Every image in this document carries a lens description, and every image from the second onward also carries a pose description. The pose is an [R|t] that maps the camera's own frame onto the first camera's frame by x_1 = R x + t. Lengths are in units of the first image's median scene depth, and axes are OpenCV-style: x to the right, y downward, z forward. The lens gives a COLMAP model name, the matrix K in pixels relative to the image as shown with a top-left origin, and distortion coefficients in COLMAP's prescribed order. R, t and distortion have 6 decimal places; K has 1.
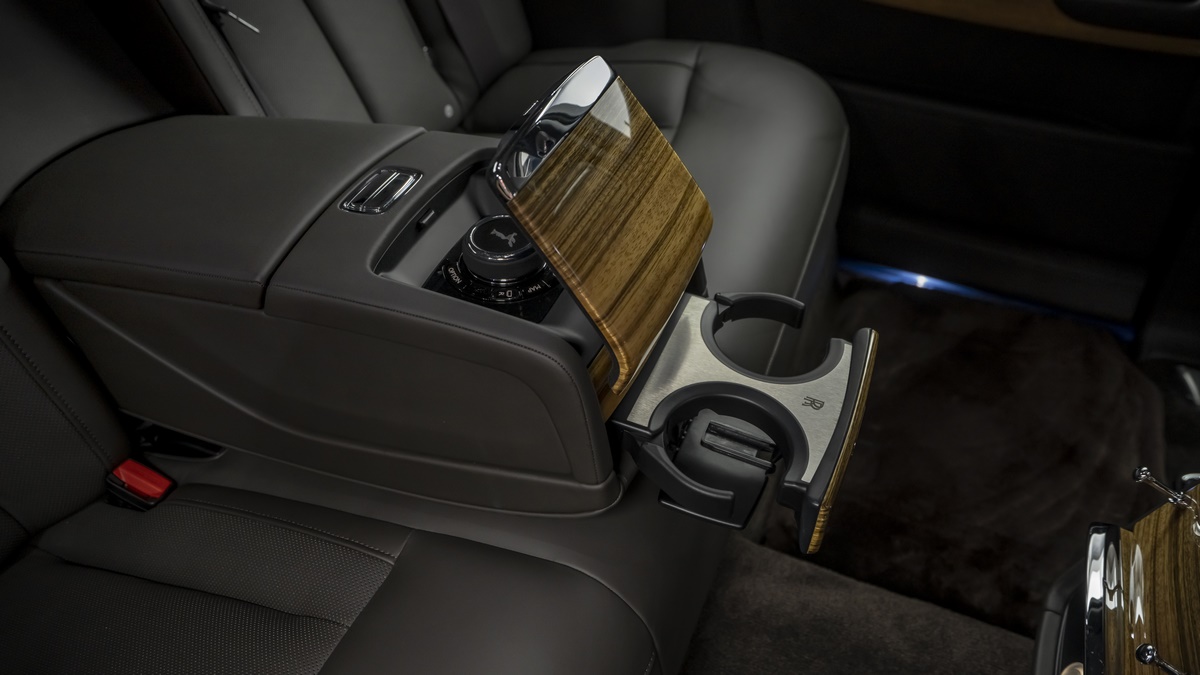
lens RADIAL K [[945.0, 0, 600.0], [0, 945.0, 337.5], [0, 0, 1]] dist [0.067267, 0.001286]
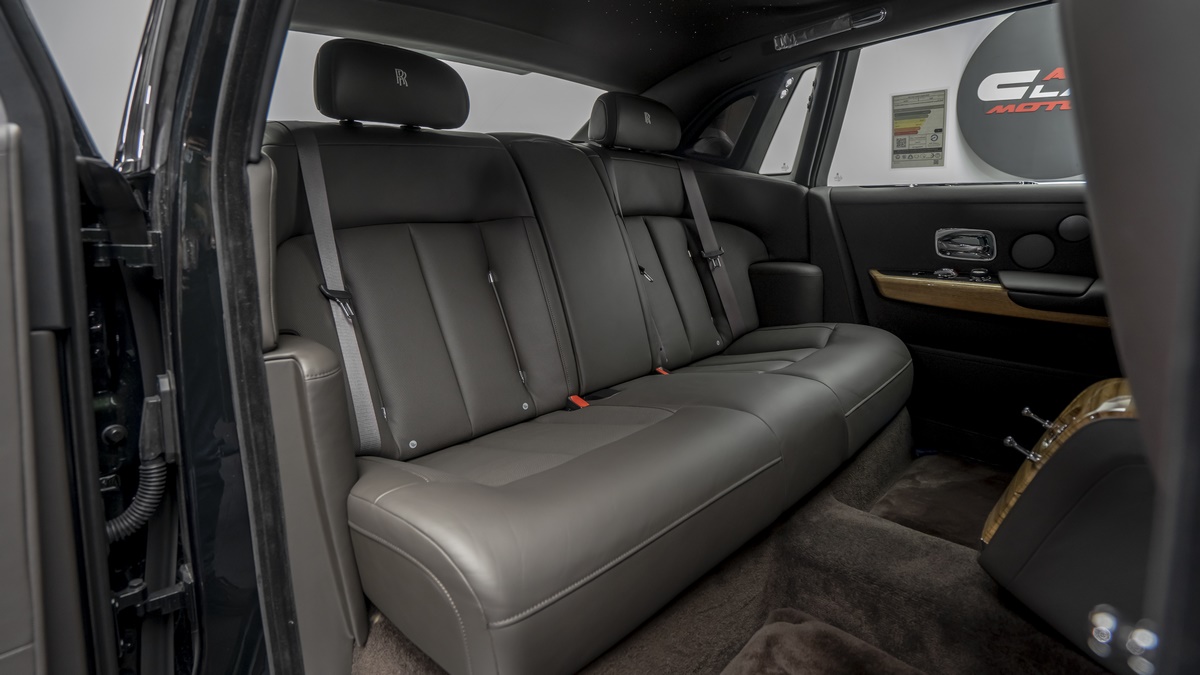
lens RADIAL K [[560.4, 0, 591.1], [0, 560.4, 338.0], [0, 0, 1]] dist [-0.061621, 0.028580]
pose [[0.923428, 0.072557, -0.376850, 0.067043], [-0.248462, 0.861417, -0.442975, 0.443121], [0.292485, 0.502688, 0.813485, -0.187927]]
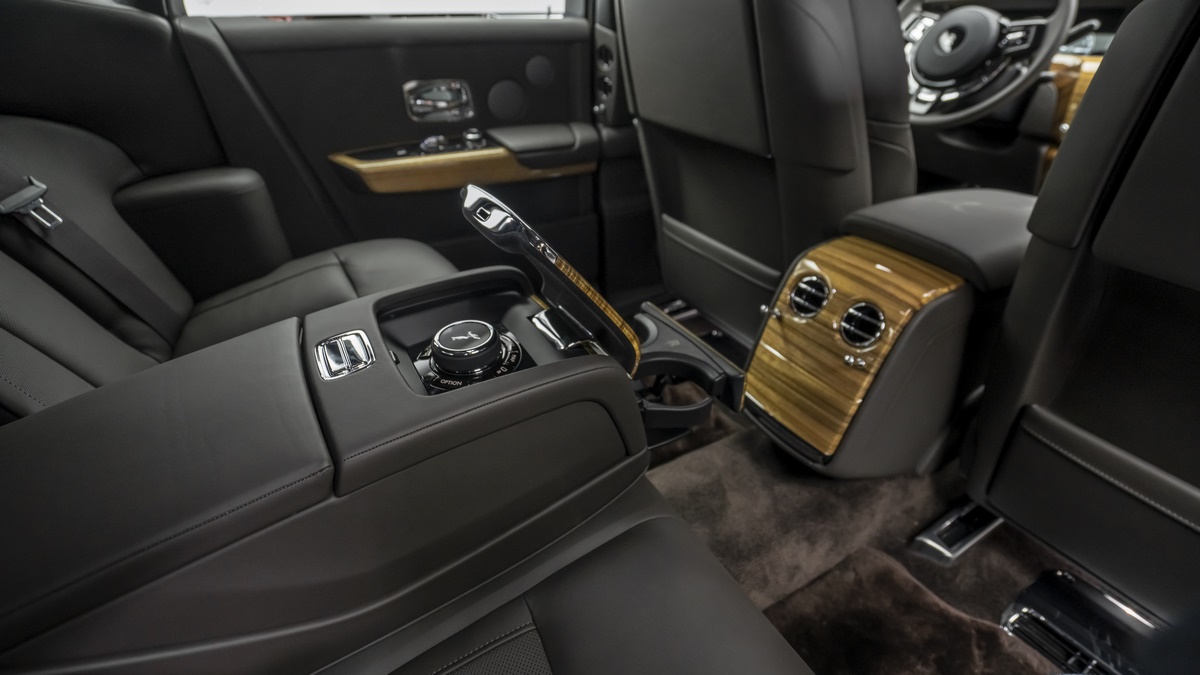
lens RADIAL K [[560.4, 0, 591.1], [0, 560.4, 338.0], [0, 0, 1]] dist [-0.061621, 0.028580]
pose [[0.614638, -0.409854, 0.673973, -0.280400], [0.522289, 0.851750, 0.041655, -0.028758], [-0.591129, 0.326406, 0.737581, 0.210830]]
